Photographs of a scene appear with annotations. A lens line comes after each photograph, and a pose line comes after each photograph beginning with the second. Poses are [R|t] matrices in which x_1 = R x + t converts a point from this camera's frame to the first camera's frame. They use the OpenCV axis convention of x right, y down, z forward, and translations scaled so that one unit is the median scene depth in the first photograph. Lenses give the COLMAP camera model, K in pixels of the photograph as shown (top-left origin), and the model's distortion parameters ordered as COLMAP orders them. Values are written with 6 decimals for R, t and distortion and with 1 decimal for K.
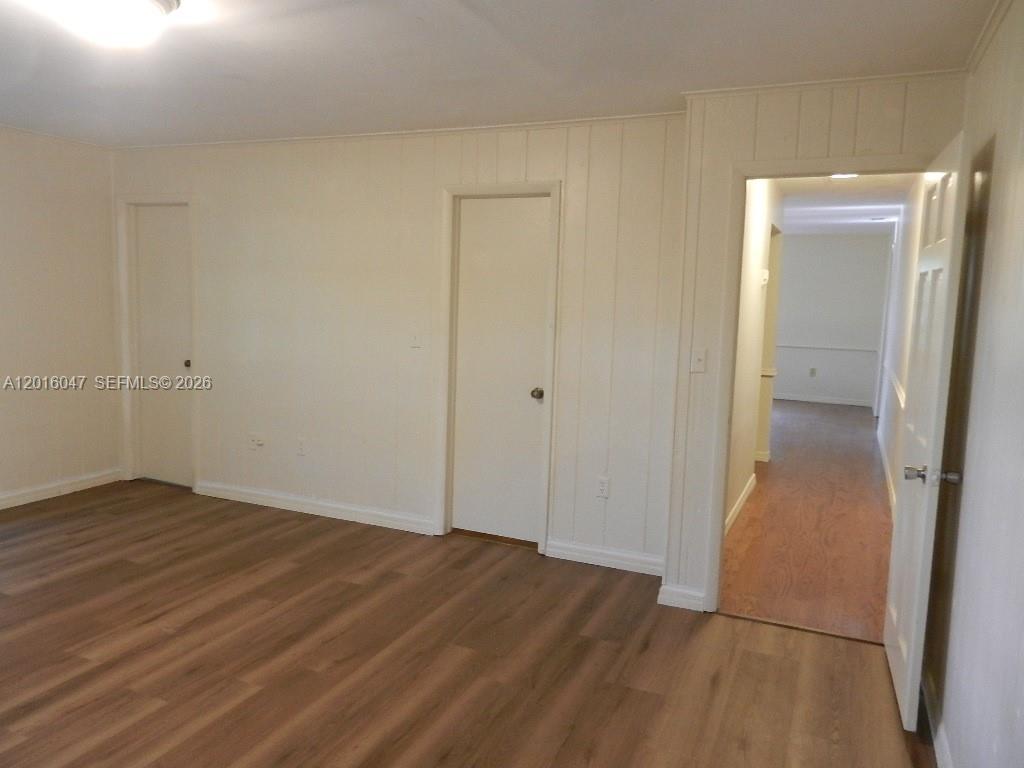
lens RADIAL K [[758.6, 0, 503.0], [0, 758.6, 377.6], [0, 0, 1]] dist [0.009795, 0.004133]
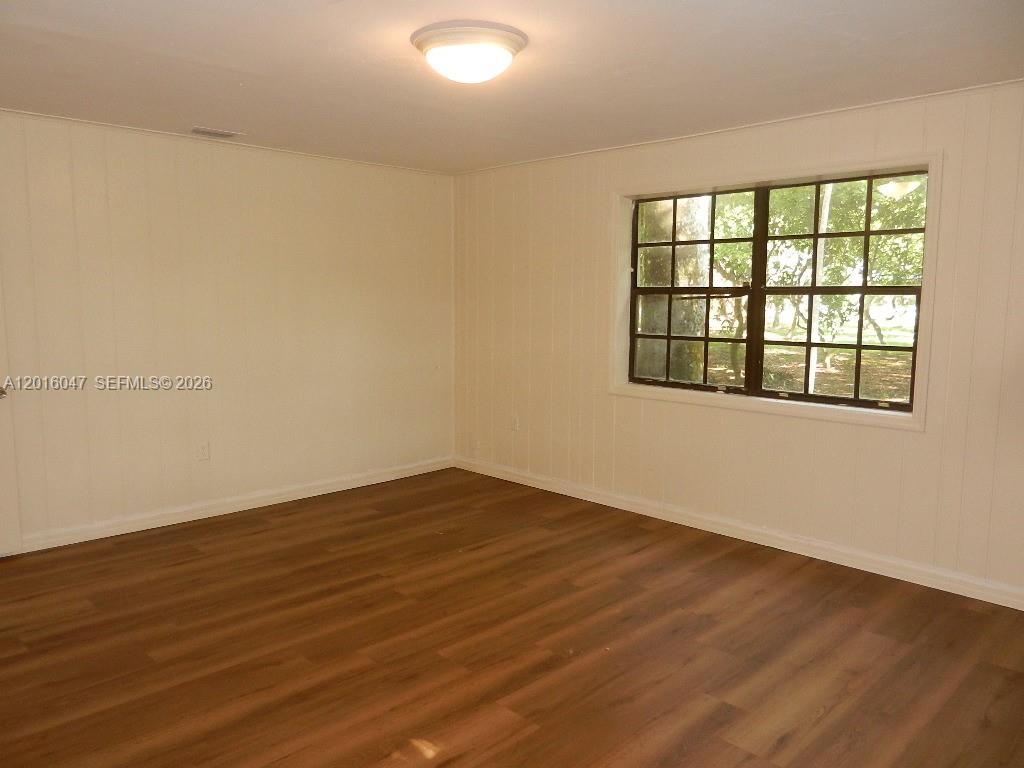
lens RADIAL K [[758.6, 0, 503.0], [0, 758.6, 377.6], [0, 0, 1]] dist [0.009795, 0.004133]
pose [[-0.930843, -0.079742, 0.356612, -0.738312], [0.003381, 0.973978, 0.226616, -0.192415], [-0.365403, 0.212149, -0.906352, 1.554183]]
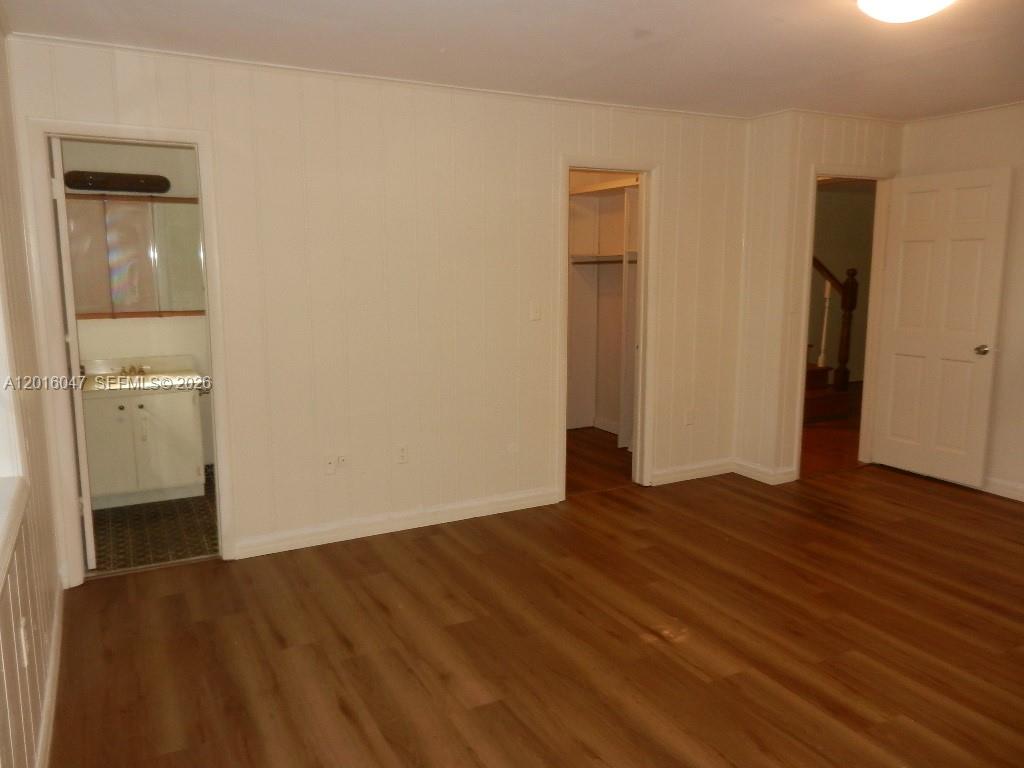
lens RADIAL K [[758.6, 0, 503.0], [0, 758.6, 377.6], [0, 0, 1]] dist [0.009795, 0.004133]
pose [[0.616344, -0.153679, 0.772336, -1.236111], [0.111339, 0.987926, 0.107727, -0.104020], [-0.779566, 0.019594, 0.626013, 0.572529]]
